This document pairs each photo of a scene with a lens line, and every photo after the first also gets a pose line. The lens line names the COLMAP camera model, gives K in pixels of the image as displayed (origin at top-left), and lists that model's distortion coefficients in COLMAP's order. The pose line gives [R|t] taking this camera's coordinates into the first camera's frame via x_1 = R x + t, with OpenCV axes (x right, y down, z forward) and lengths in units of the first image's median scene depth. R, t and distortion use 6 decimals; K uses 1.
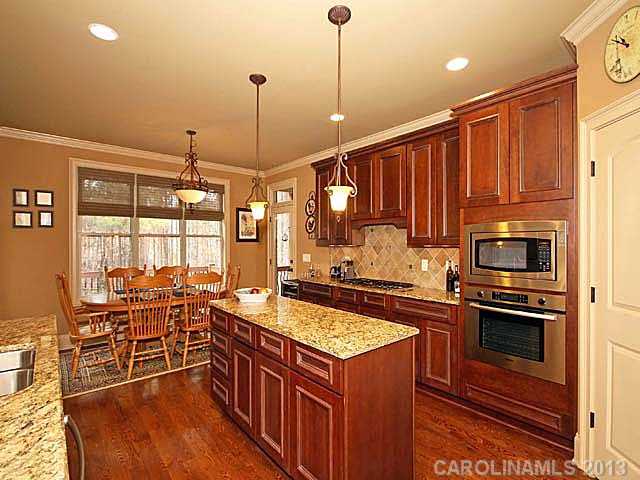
lens RADIAL K [[292.9, 0, 320.0], [0, 292.9, 240.0], [0, 0, 1]] dist [0.000540, -0.000067]
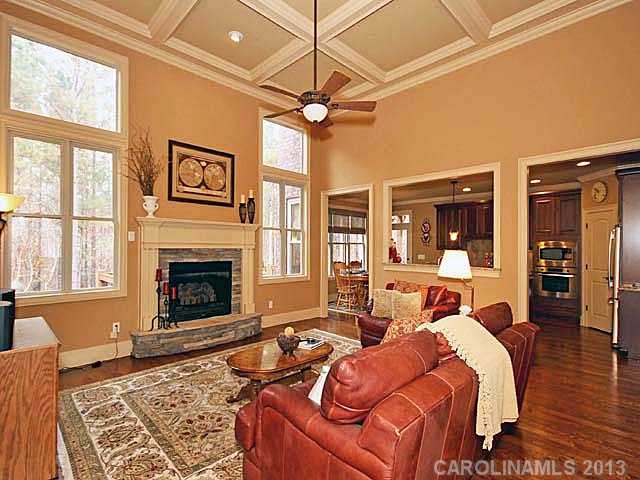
lens RADIAL K [[292.9, 0, 320.0], [0, 292.9, 240.0], [0, 0, 1]] dist [0.000540, -0.000067]
pose [[0.999850, 0.015308, 0.008049, -1.159483], [-0.015152, 0.999703, -0.019081, 0.004111], [-0.008338, 0.018956, 0.999786, -1.258145]]
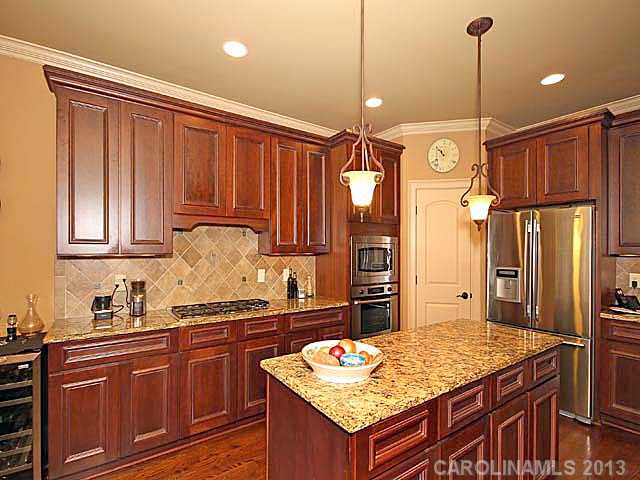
lens RADIAL K [[291.7, 0, 318.3], [0, 291.7, 248.9], [0, 0, 1]] dist [-0.015861, -0.000026]
pose [[0.155242, 0.015491, 0.987755, -0.573568], [-0.010961, 0.999843, -0.013958, 0.017280], [-0.987816, -0.008660, 0.155387, 0.810585]]
